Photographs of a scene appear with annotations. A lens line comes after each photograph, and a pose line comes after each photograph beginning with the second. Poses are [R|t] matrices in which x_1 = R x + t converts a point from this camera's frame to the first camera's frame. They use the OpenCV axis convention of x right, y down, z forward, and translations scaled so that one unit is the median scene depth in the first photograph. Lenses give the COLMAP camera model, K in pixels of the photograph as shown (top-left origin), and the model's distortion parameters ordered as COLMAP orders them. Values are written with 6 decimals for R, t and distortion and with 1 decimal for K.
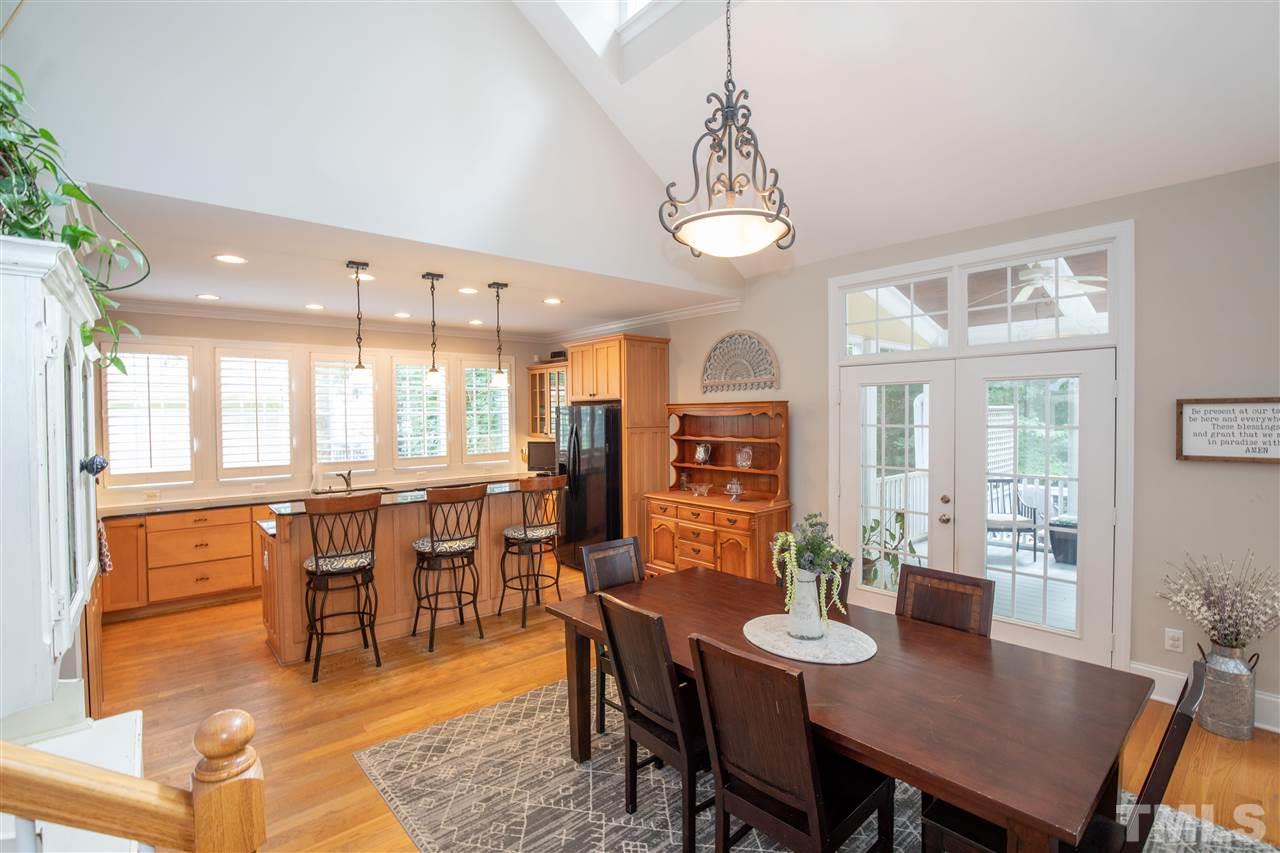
lens RADIAL K [[581.8, 0, 650.7], [0, 581.8, 425.5], [0, 0, 1]] dist [-0.037096, 0.008026]
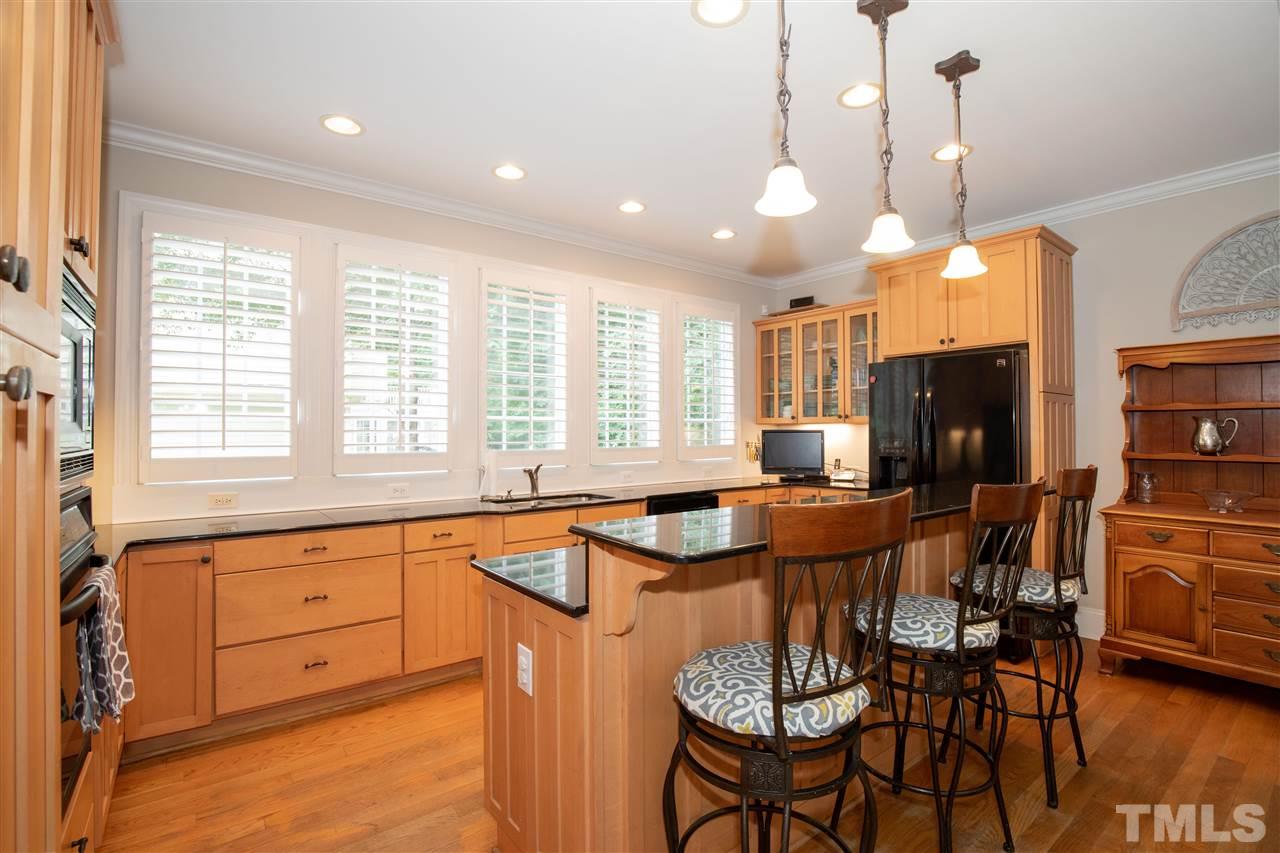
lens RADIAL K [[581.8, 0, 650.7], [0, 581.8, 425.5], [0, 0, 1]] dist [-0.037096, 0.008026]
pose [[0.998183, 0.006056, -0.059953, -0.398249], [-0.007875, 0.999514, -0.030159, 0.058615], [0.059741, 0.030577, 0.997745, 0.433471]]
